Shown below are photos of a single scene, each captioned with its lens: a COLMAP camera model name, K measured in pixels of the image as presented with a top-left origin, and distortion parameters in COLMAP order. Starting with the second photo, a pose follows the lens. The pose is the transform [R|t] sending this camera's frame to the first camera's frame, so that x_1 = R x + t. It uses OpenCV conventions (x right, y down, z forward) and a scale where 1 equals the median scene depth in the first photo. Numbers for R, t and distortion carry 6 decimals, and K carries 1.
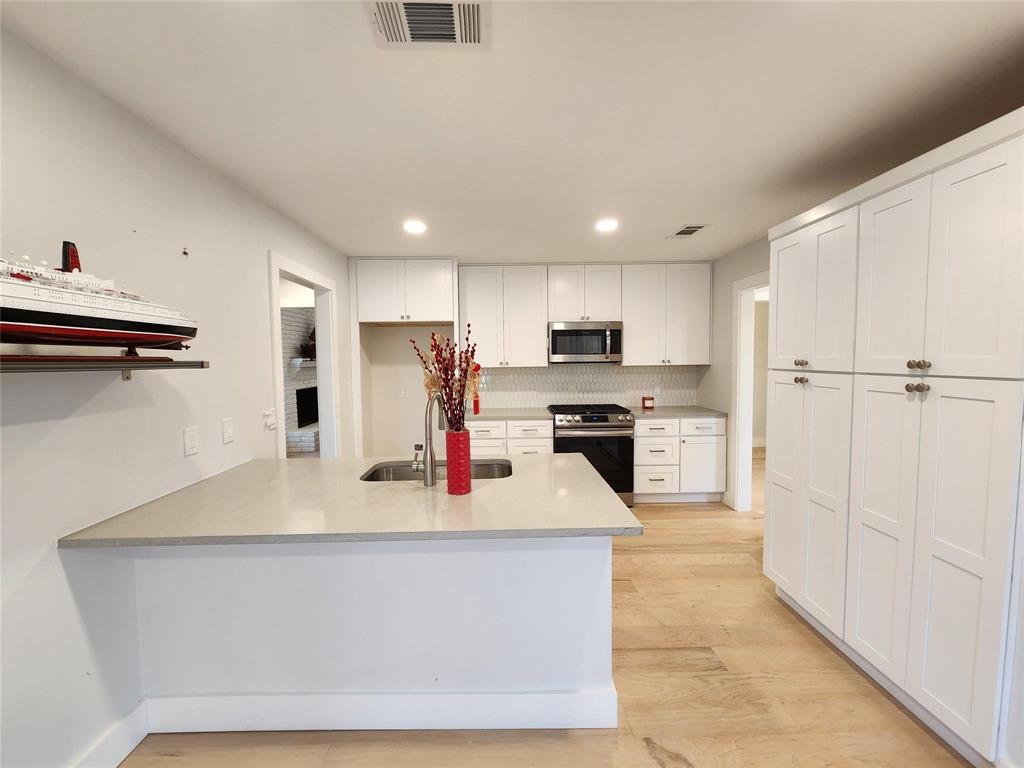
lens RADIAL K [[418.8, 0, 513.6], [0, 418.8, 381.6], [0, 0, 1]] dist [0.005128, -0.001339]
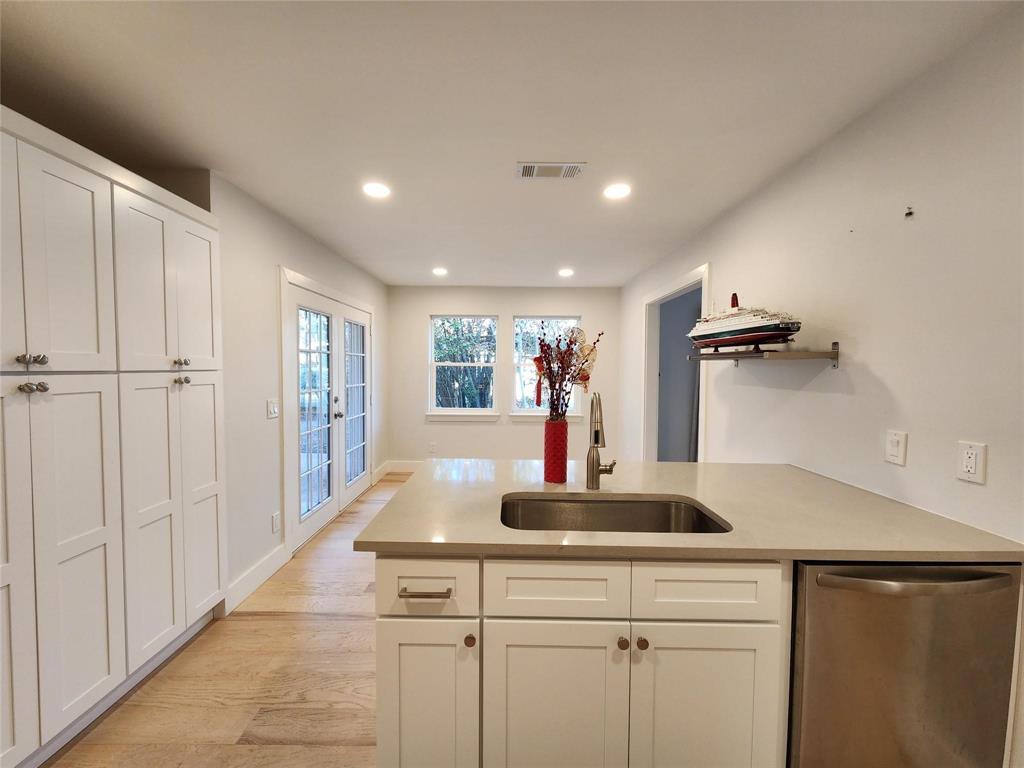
lens RADIAL K [[418.8, 0, 505.8], [0, 418.8, 384.2], [0, 0, 1]] dist [0.005128, -0.001339]
pose [[-0.998968, 0.007577, 0.044774, -0.049396], [0.011852, 0.995311, 0.096003, -0.070565], [-0.043837, 0.096434, -0.994374, 1.867680]]
